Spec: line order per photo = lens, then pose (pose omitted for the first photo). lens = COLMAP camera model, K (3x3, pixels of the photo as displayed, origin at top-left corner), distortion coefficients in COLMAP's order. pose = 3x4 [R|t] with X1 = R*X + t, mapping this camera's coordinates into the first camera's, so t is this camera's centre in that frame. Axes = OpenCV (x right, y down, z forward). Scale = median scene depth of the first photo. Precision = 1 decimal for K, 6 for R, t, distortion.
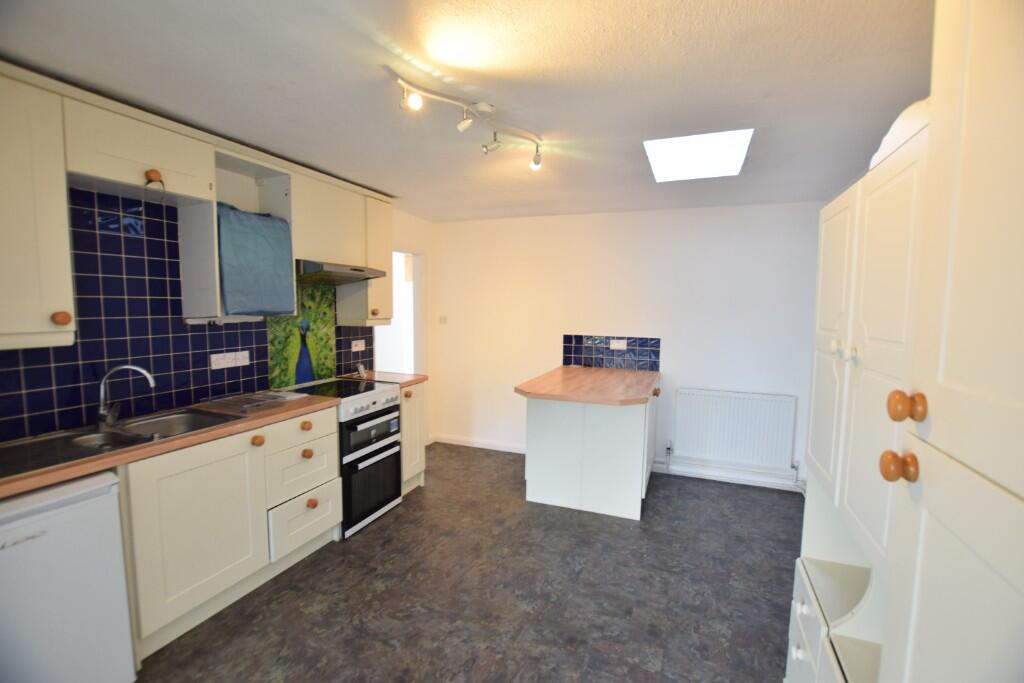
lens RADIAL K [[451.3, 0, 512.0], [0, 451.3, 341.5], [0, 0, 1]] dist [-0.037432, 0.006277]
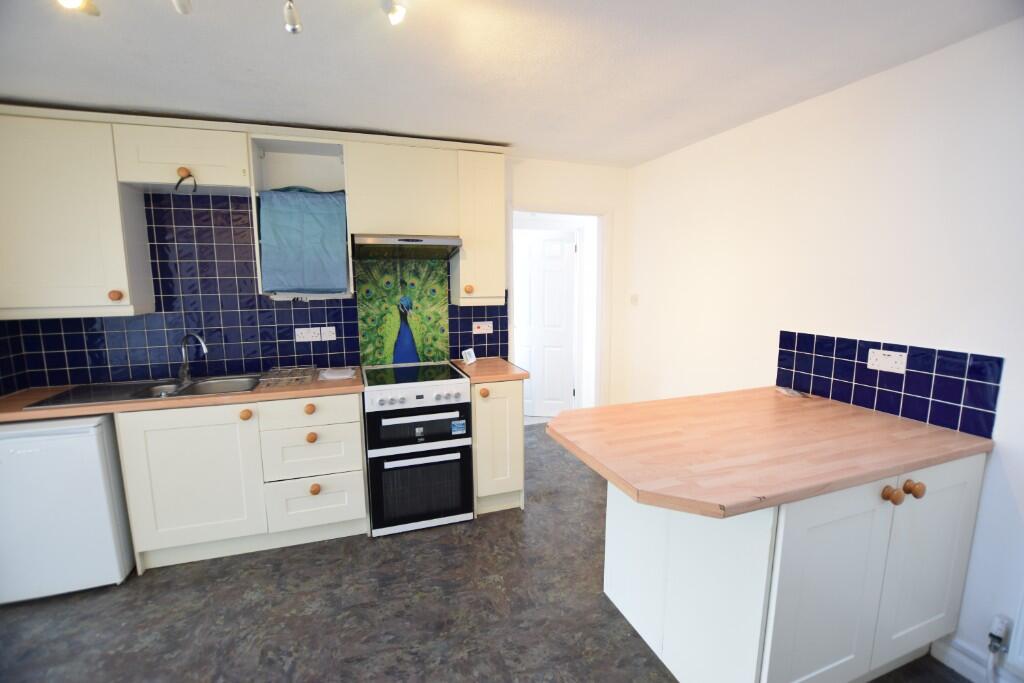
lens RADIAL K [[451.3, 0, 512.0], [0, 451.3, 341.5], [0, 0, 1]] dist [-0.037432, 0.006277]
pose [[0.661355, 0.086486, -0.745070, 0.447957], [-0.046929, 0.996155, 0.073975, -0.040039], [0.748603, -0.013958, 0.662871, 0.583569]]
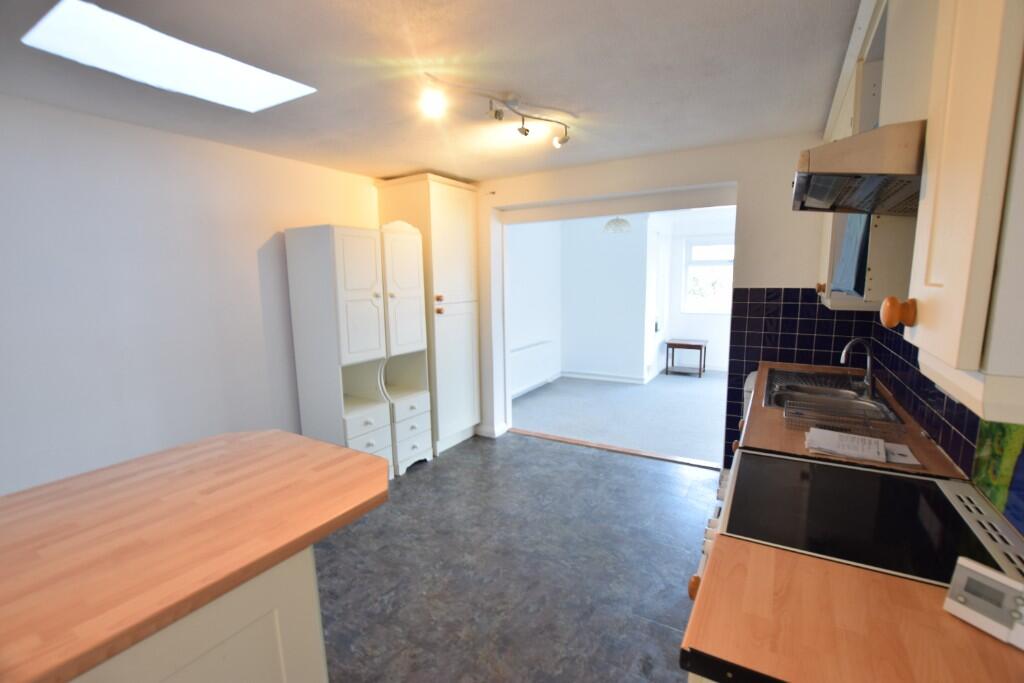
lens RADIAL K [[451.3, 0, 512.0], [0, 451.3, 341.5], [0, 0, 1]] dist [-0.037432, 0.006277]
pose [[-0.987741, -0.021356, 0.154637, -0.172247], [0.013154, 0.975687, 0.218772, -0.117914], [-0.155549, 0.218124, -0.963445, 1.445870]]
